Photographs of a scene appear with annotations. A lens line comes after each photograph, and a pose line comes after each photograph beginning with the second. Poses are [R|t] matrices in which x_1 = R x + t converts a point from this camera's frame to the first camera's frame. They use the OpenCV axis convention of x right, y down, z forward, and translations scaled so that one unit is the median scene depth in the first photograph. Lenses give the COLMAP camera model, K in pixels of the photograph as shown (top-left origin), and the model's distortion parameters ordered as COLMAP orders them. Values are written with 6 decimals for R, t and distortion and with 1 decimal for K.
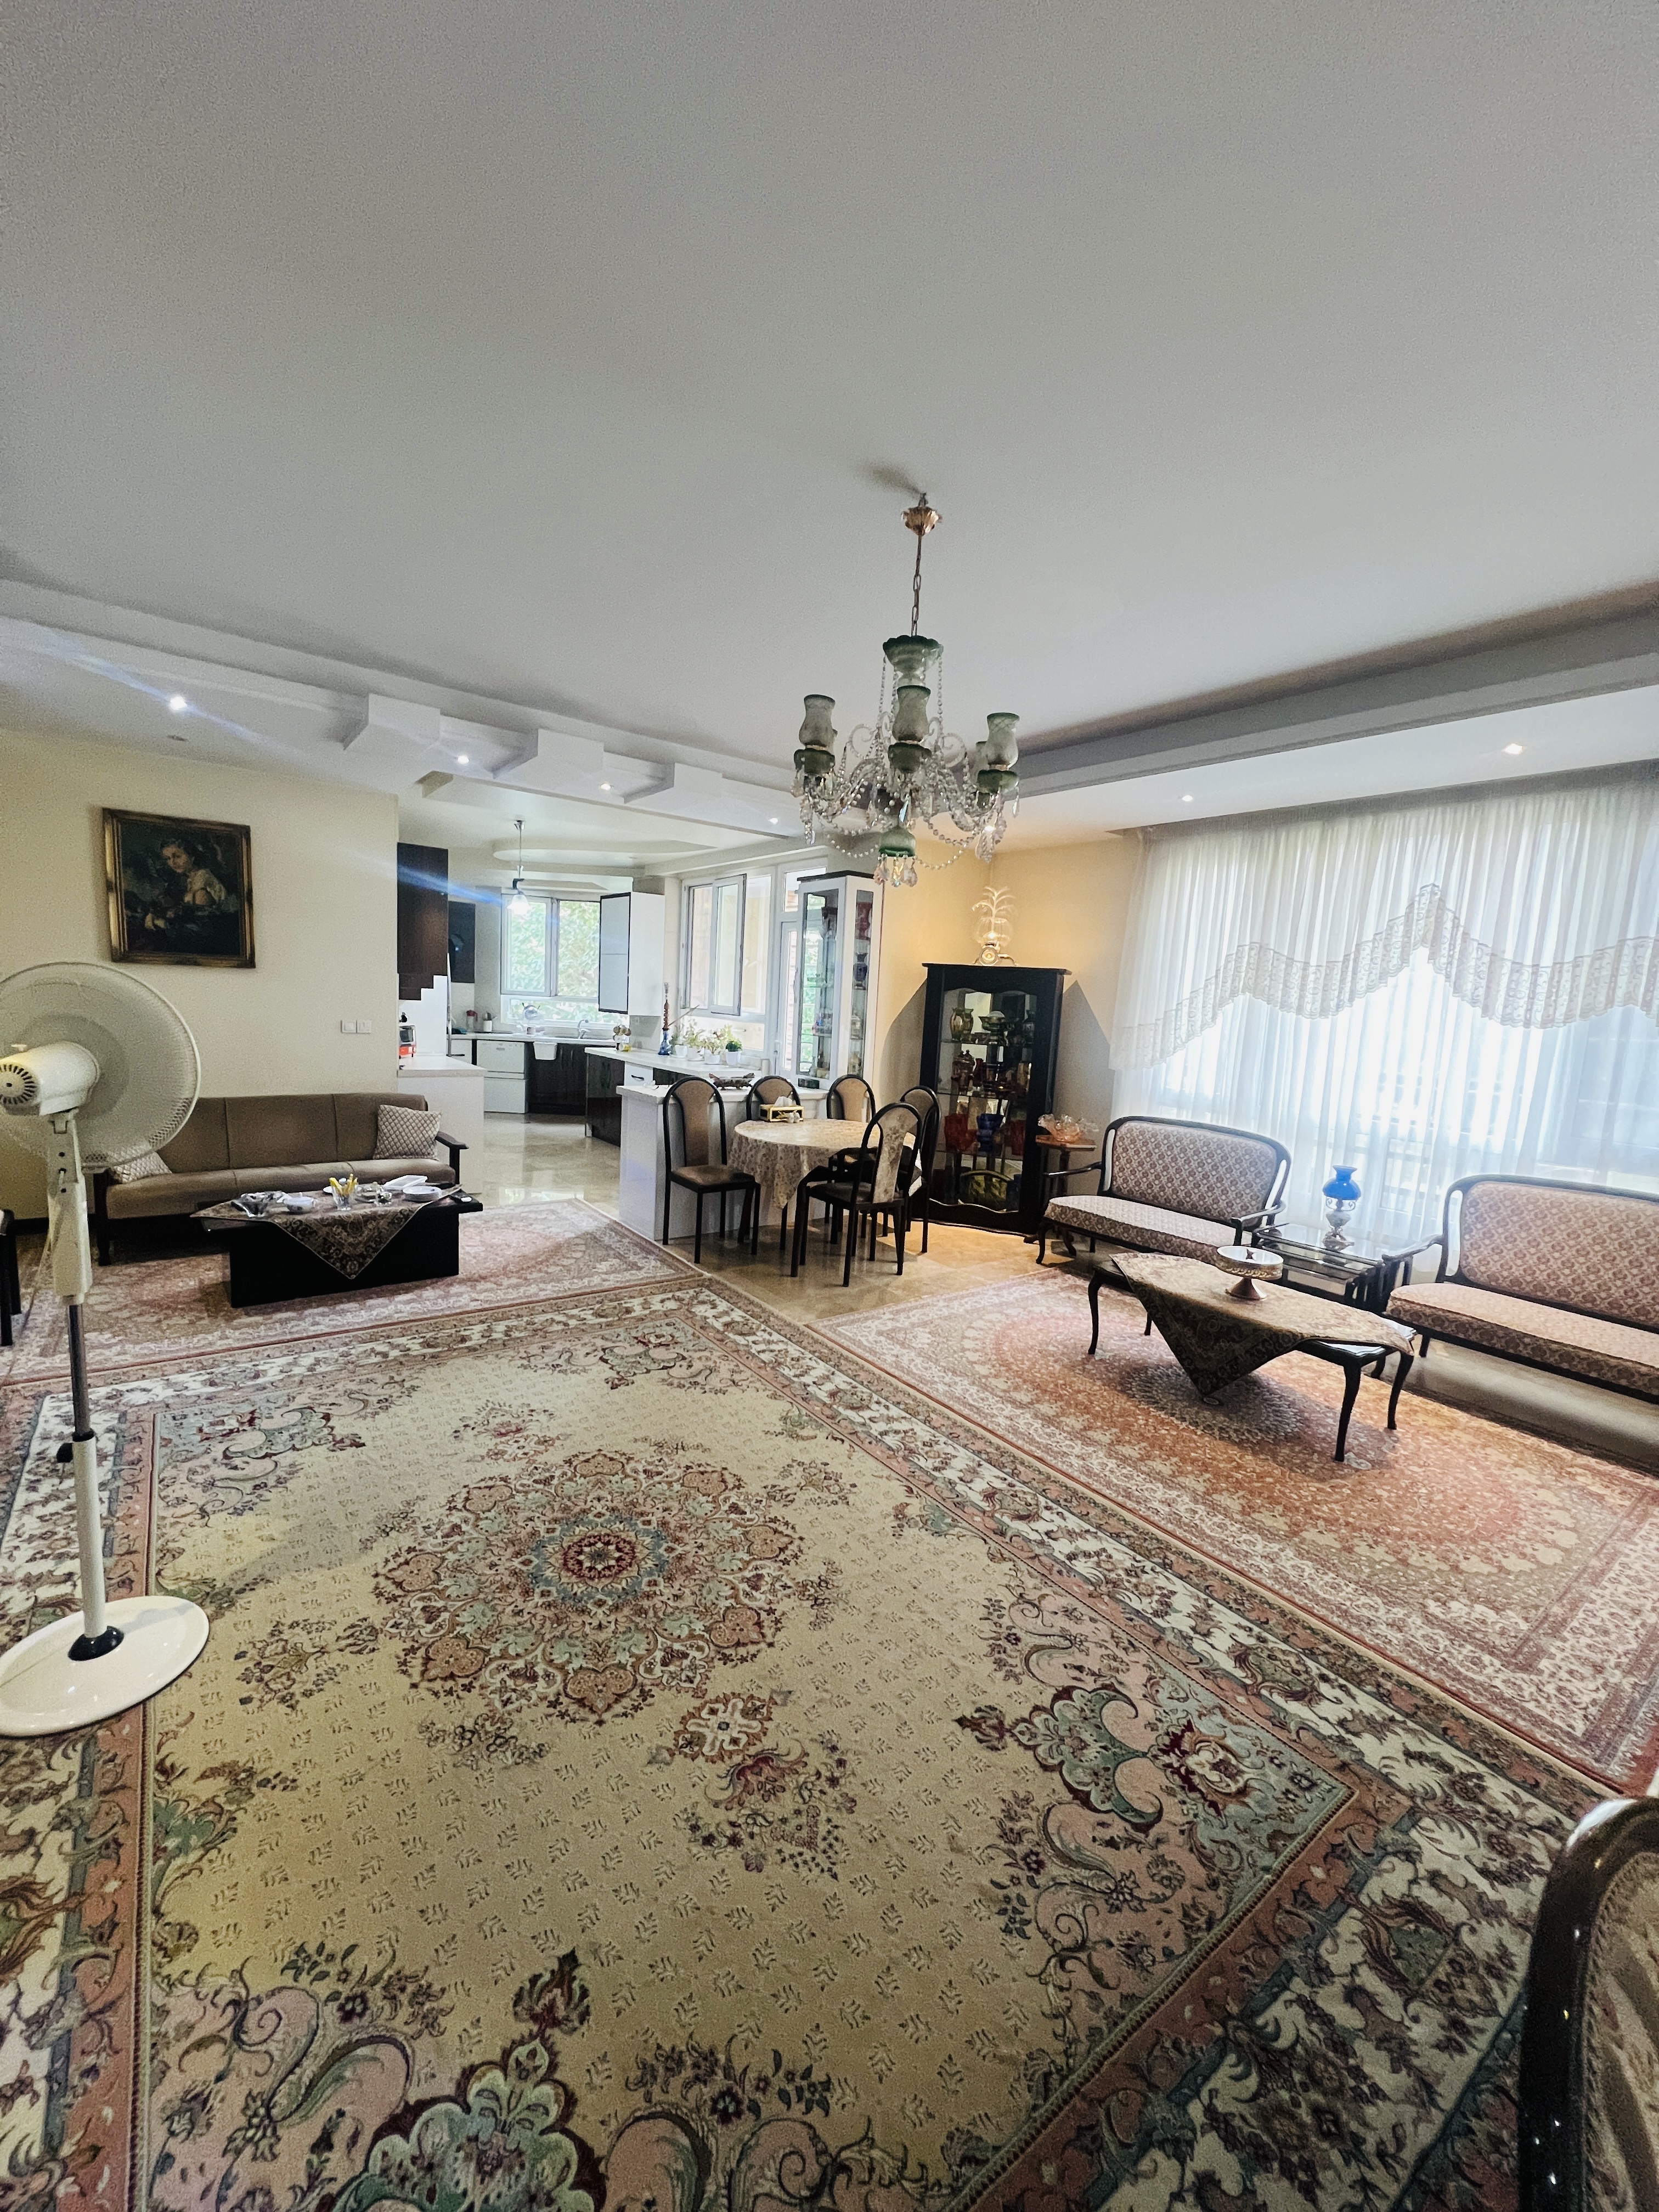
lens RADIAL K [[891.2, 0, 831.9], [0, 891.2, 1113.6], [0, 0, 1]] dist [-0.011454, 0.000017]
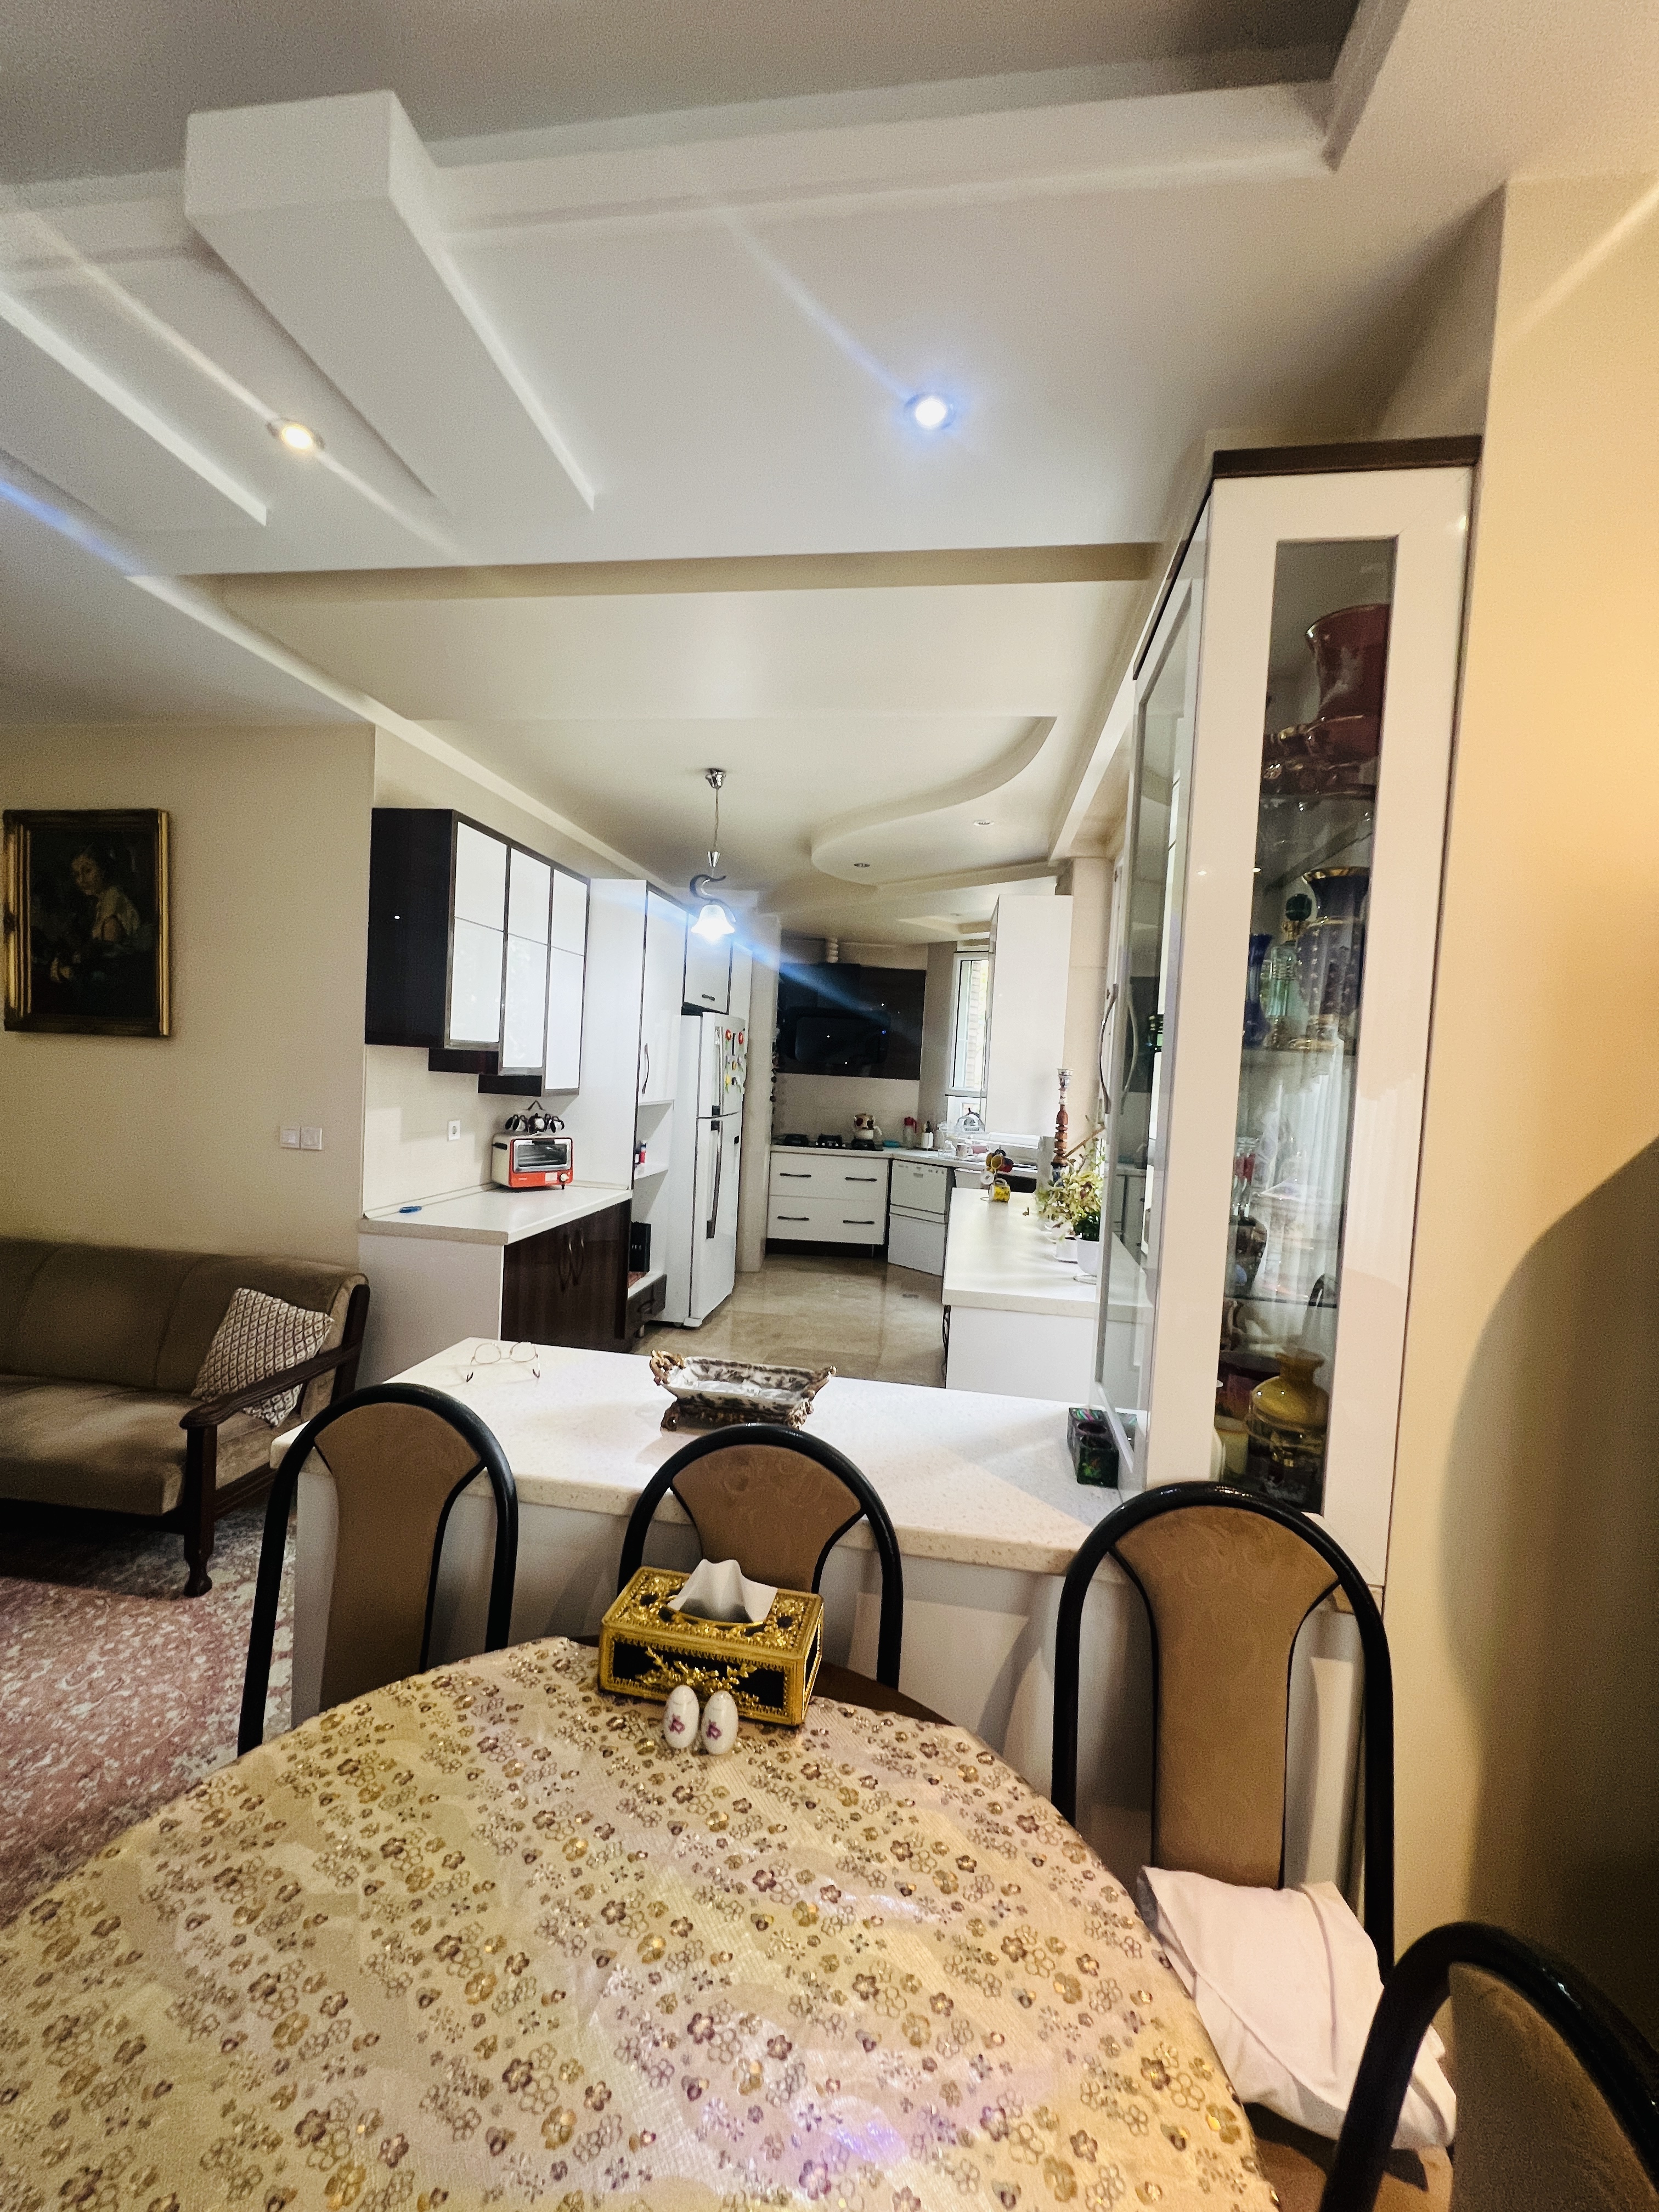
lens RADIAL K [[891.2, 0, 832.1], [0, 891.2, 1105.9], [0, 0, 1]] dist [-0.011454, 0.000017]
pose [[0.703466, 0.013773, -0.710595, 0.119849], [-0.105374, 0.990784, -0.085112, -0.126778], [0.702874, 0.134751, 0.698434, 1.004008]]
